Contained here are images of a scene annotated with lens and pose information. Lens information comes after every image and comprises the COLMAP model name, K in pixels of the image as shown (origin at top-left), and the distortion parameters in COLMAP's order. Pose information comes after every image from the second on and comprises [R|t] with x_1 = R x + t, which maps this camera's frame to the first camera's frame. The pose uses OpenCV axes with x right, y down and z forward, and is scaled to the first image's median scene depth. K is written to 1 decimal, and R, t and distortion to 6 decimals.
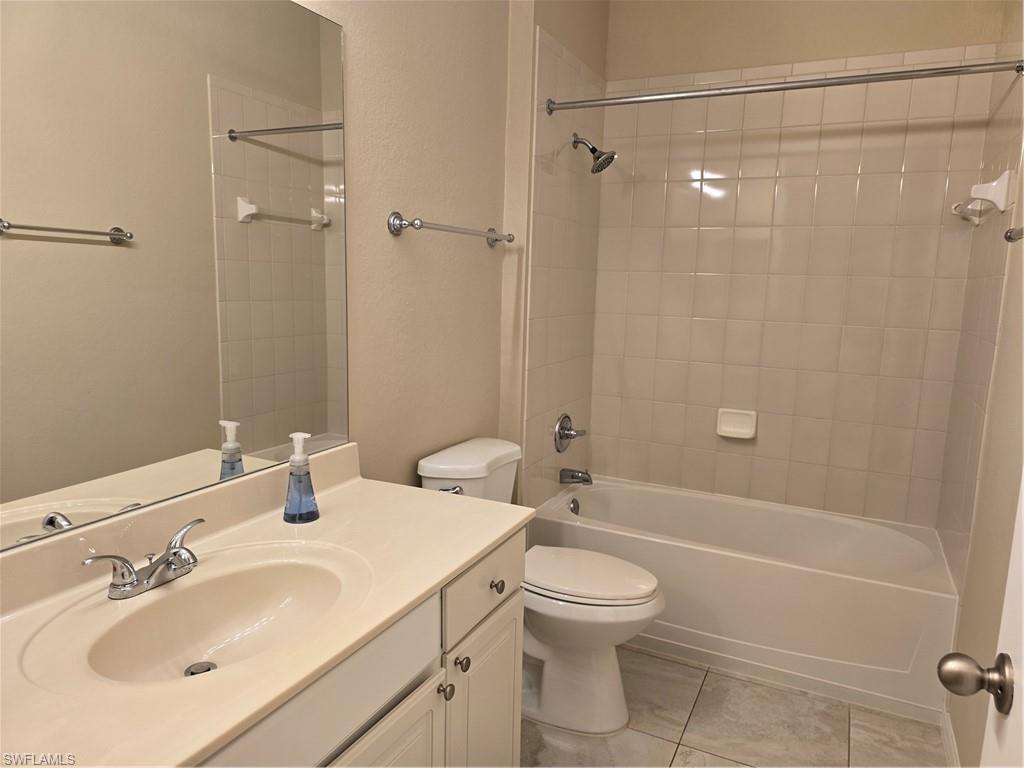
lens RADIAL K [[687.3, 0, 520.7], [0, 687.3, 382.0], [0, 0, 1]] dist [0.054535, -0.051380]
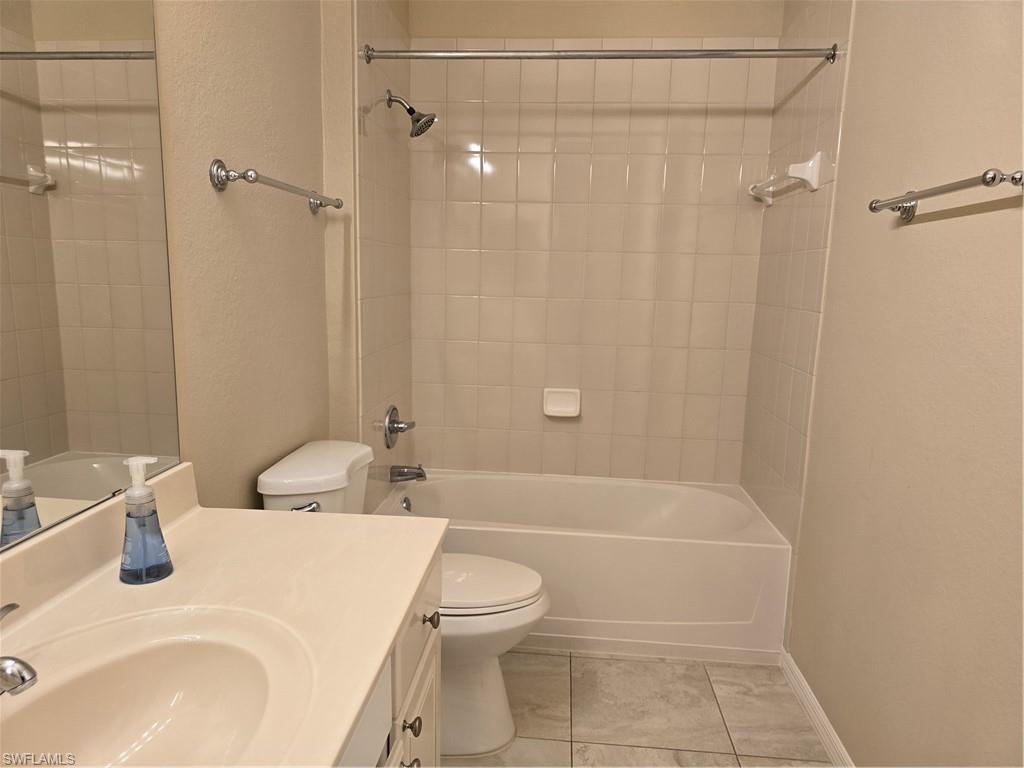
lens RADIAL K [[687.3, 0, 508.3], [0, 687.3, 386.6], [0, 0, 1]] dist [0.054535, -0.051380]
pose [[0.936749, -0.063528, 0.344188, -0.126759], [0.054863, 0.997885, 0.034867, -0.002030], [-0.345675, -0.013779, 0.938253, 0.122116]]
